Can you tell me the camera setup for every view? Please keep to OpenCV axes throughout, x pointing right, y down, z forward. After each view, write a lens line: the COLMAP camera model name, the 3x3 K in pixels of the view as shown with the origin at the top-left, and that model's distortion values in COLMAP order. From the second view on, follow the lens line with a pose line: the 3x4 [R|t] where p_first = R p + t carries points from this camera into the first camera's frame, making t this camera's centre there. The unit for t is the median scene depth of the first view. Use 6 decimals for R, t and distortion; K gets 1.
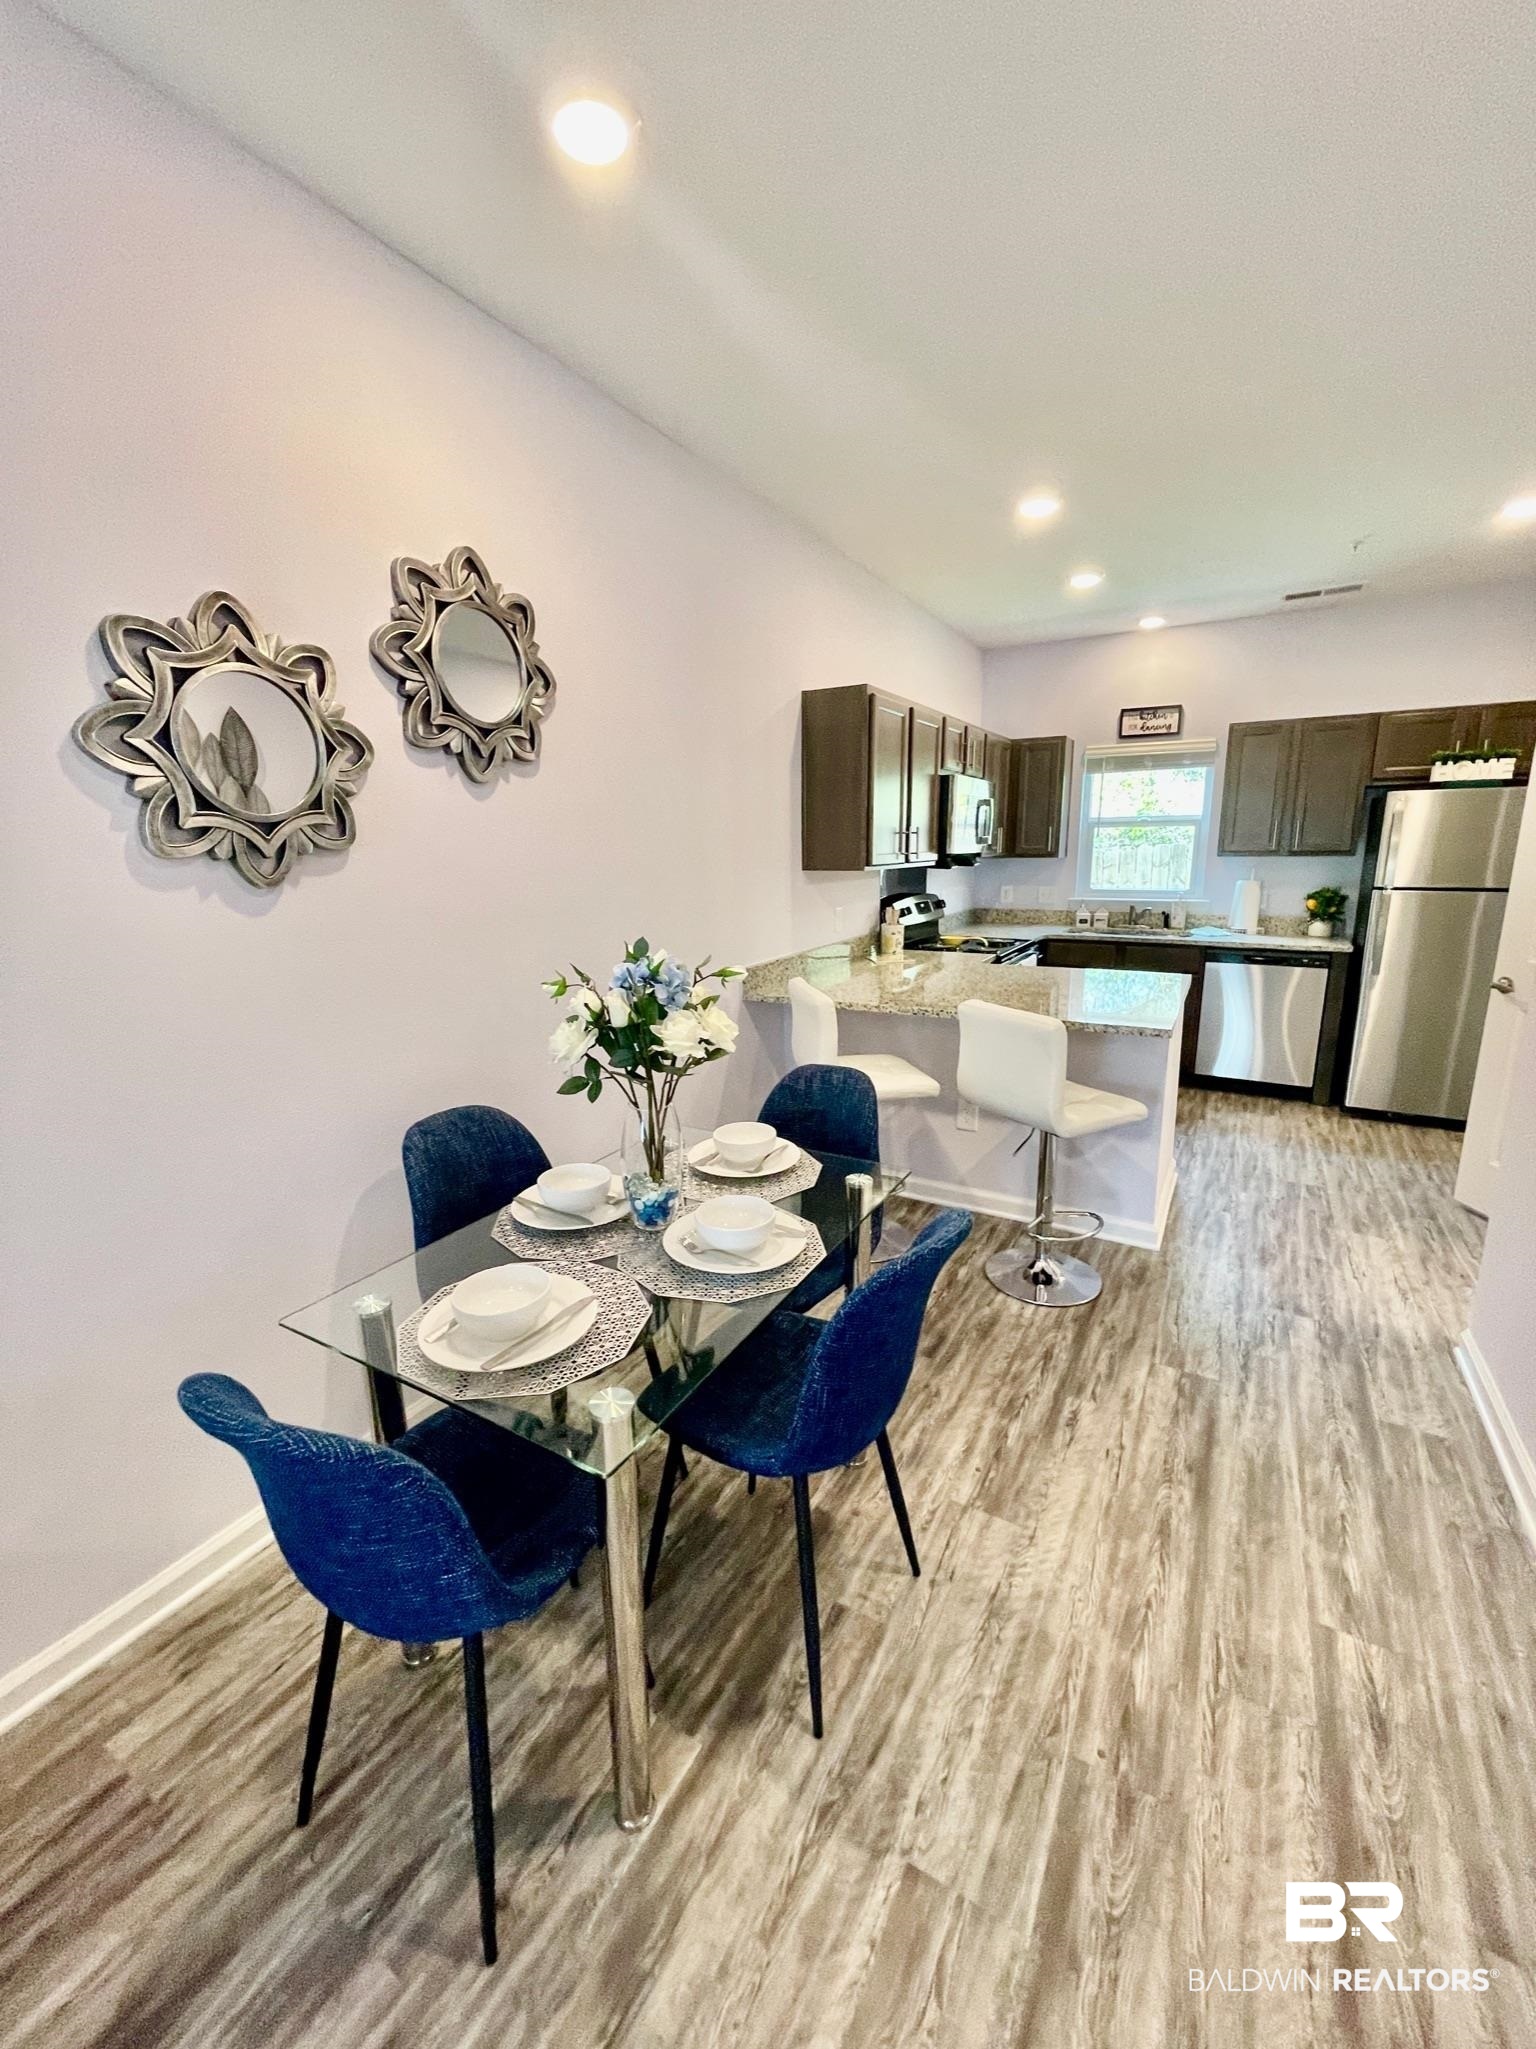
lens RADIAL K [[835.9, 0, 763.7], [0, 835.9, 1012.3], [0, 0, 1]] dist [-0.001562, 0.000061]
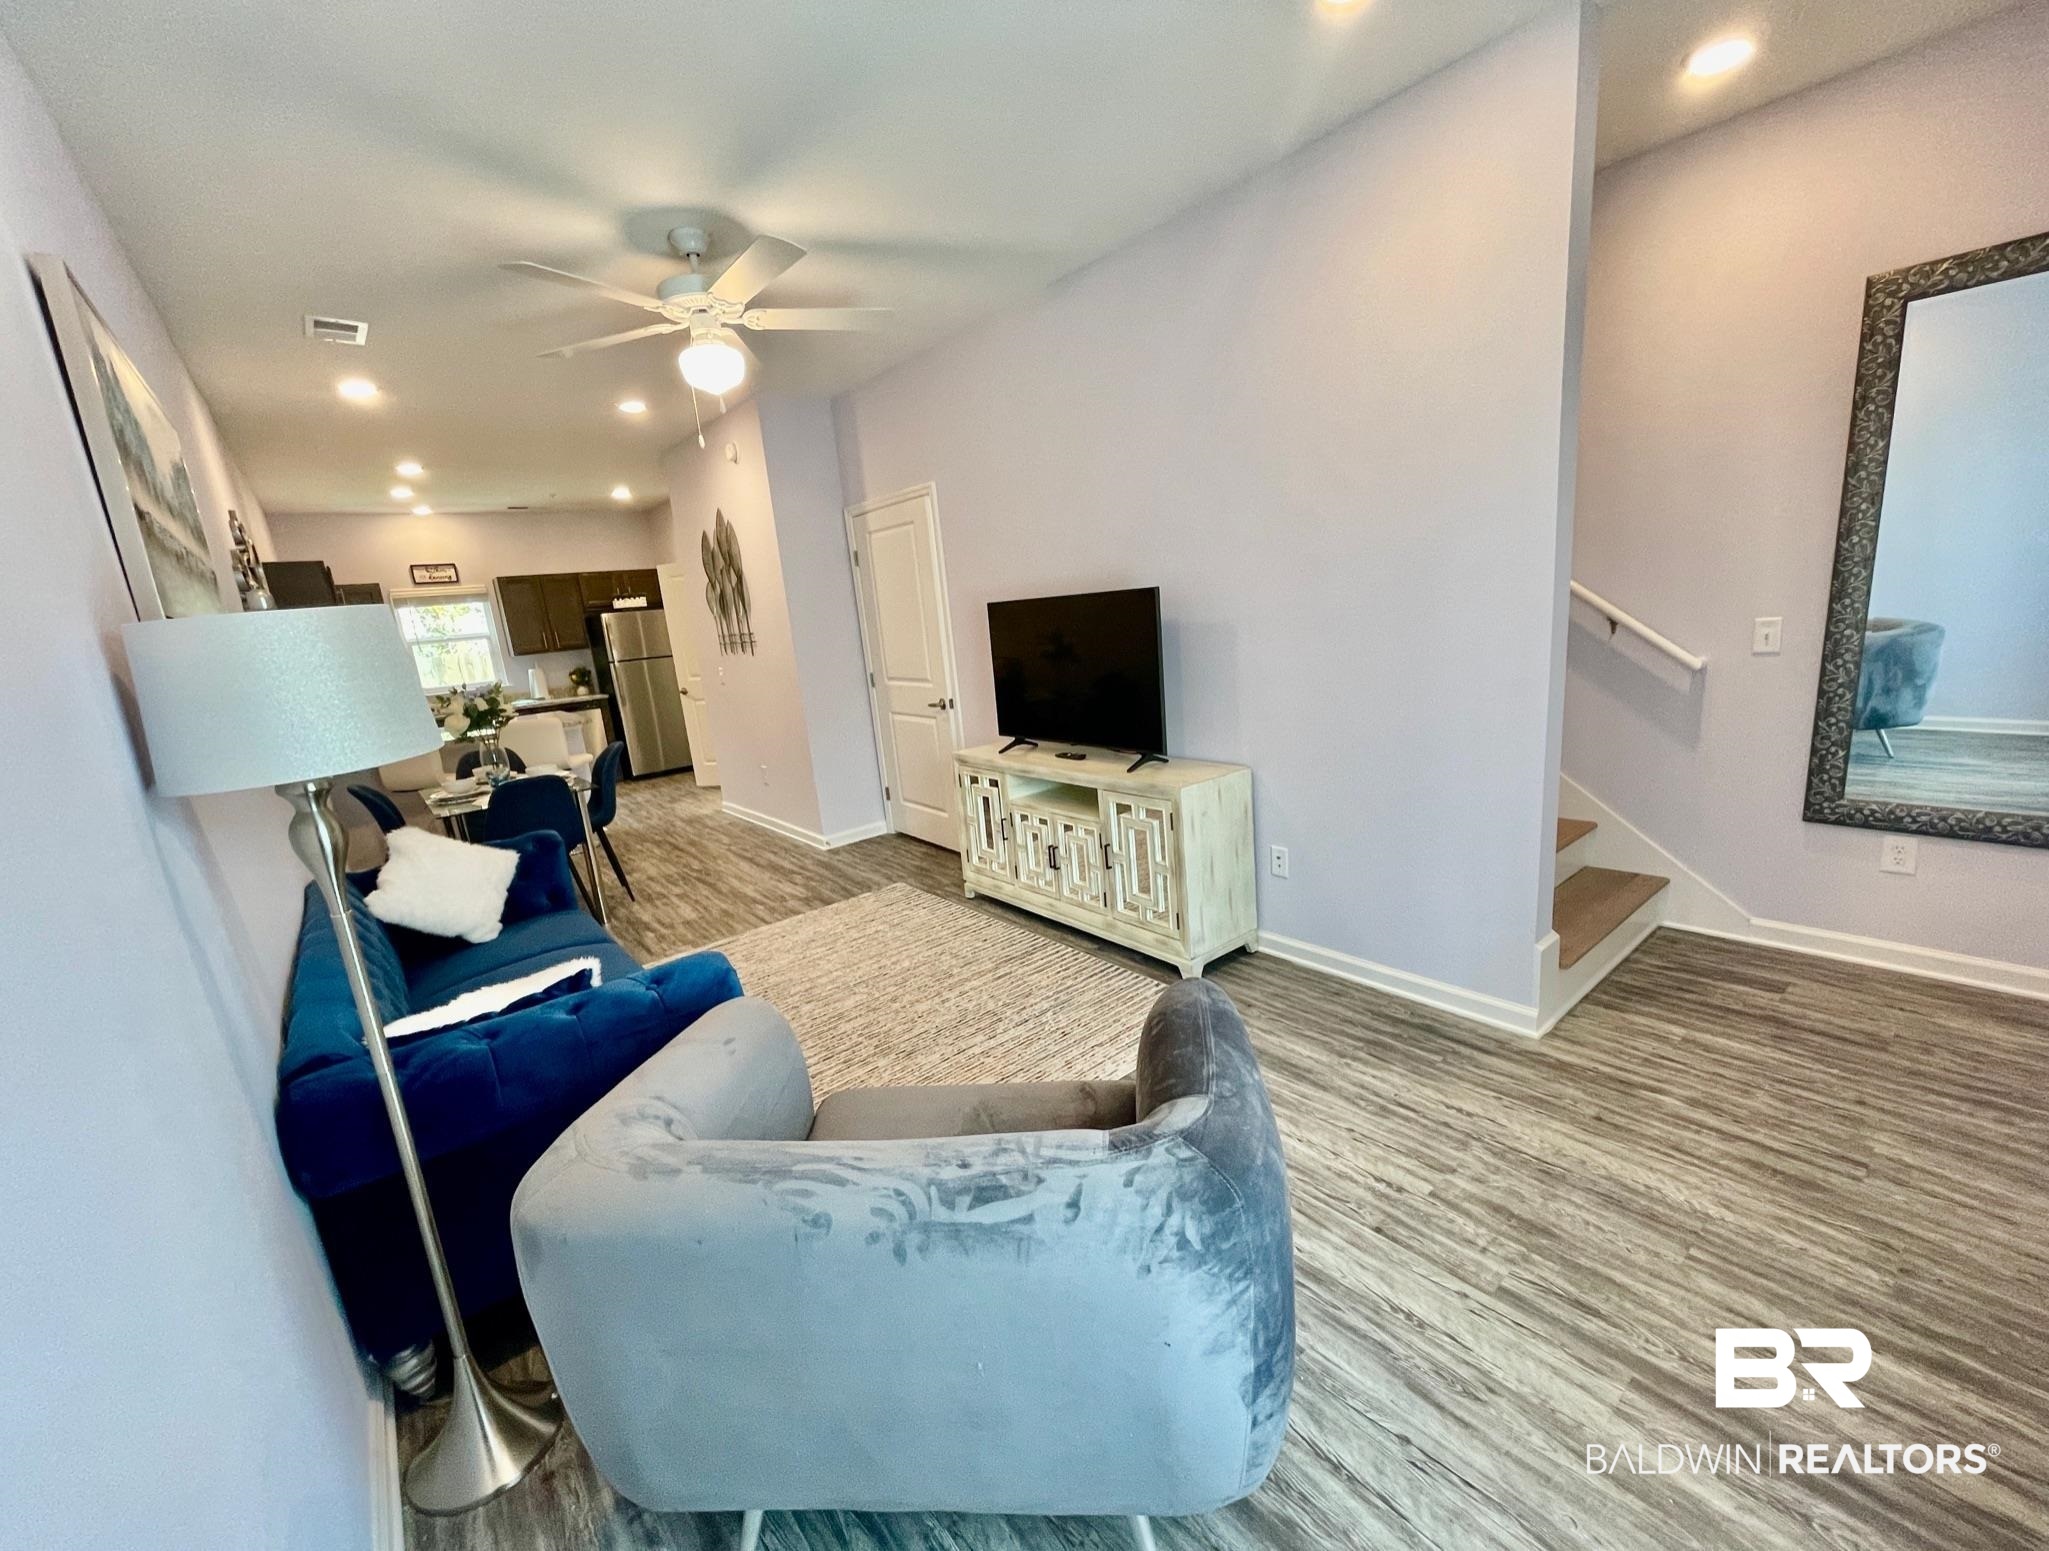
lens RADIAL K [[837.9, 0, 1055.0], [0, 837.9, 792.3], [0, 0, 1]] dist [-0.001671, -0.000256]
pose [[0.336344, -0.228922, 0.913492, -0.712467], [0.266387, 0.953516, 0.140870, 0.130082], [-0.903278, 0.195962, 0.381692, -0.579271]]
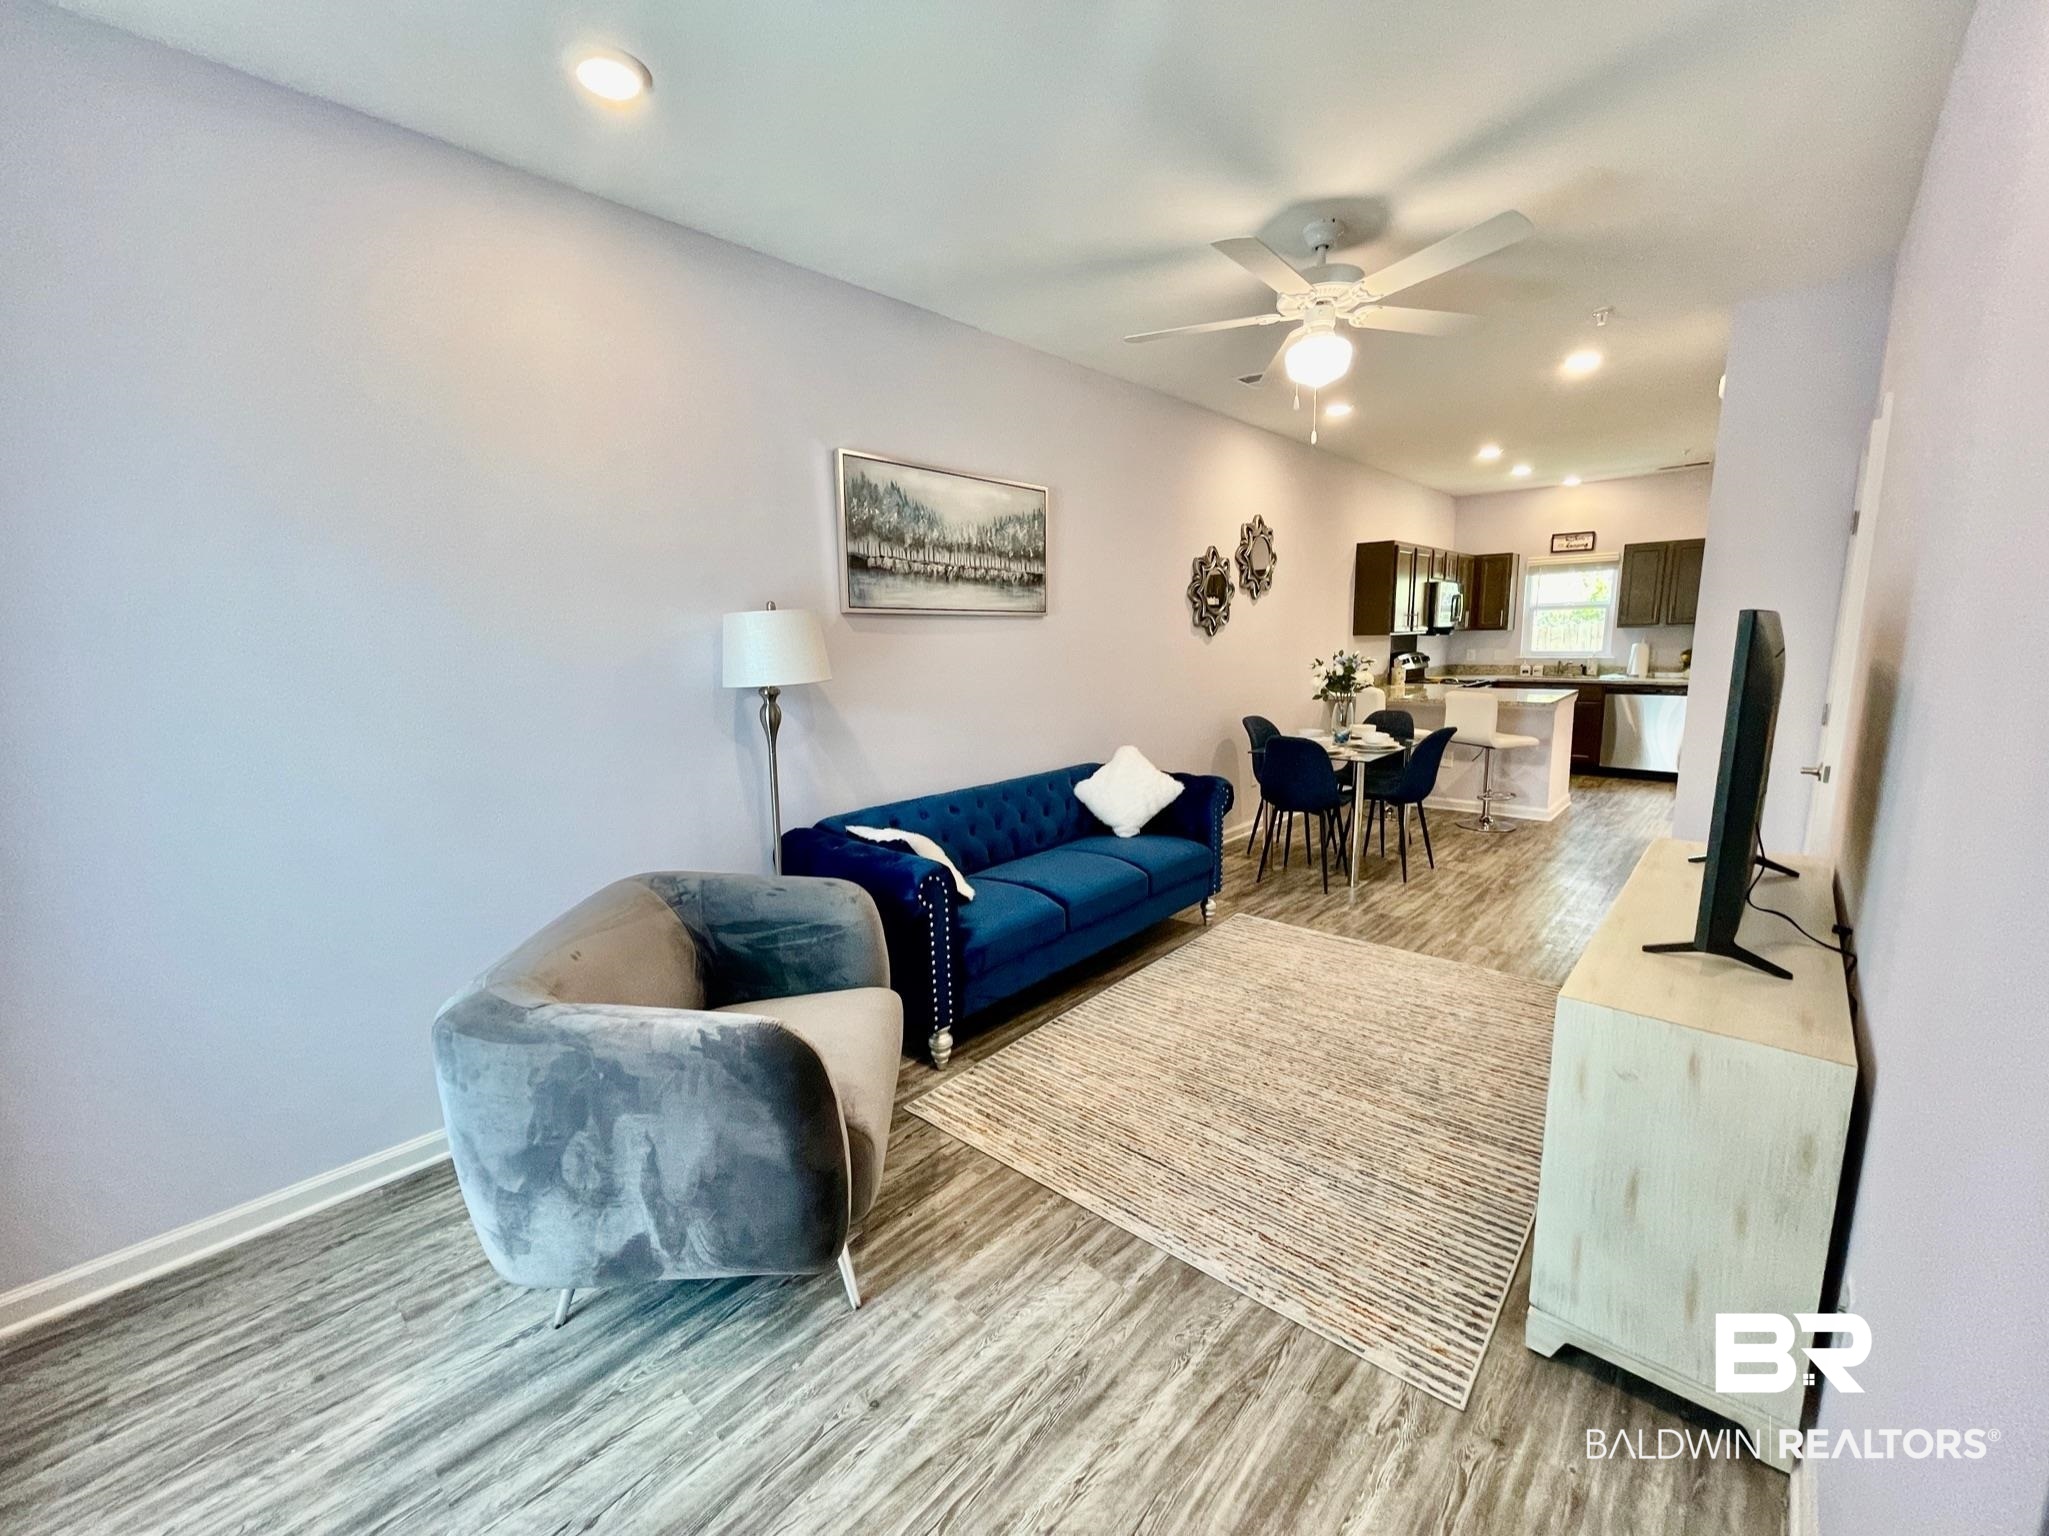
lens RADIAL K [[835.9, 0, 1021.1], [0, 835.9, 771.5], [0, 0, 1]] dist [-0.001562, 0.000061]
pose [[0.977498, 0.024407, -0.209526, -0.229191], [-0.030798, 0.999153, -0.027292, 0.170620], [0.208683, 0.033131, 0.977422, -0.802703]]
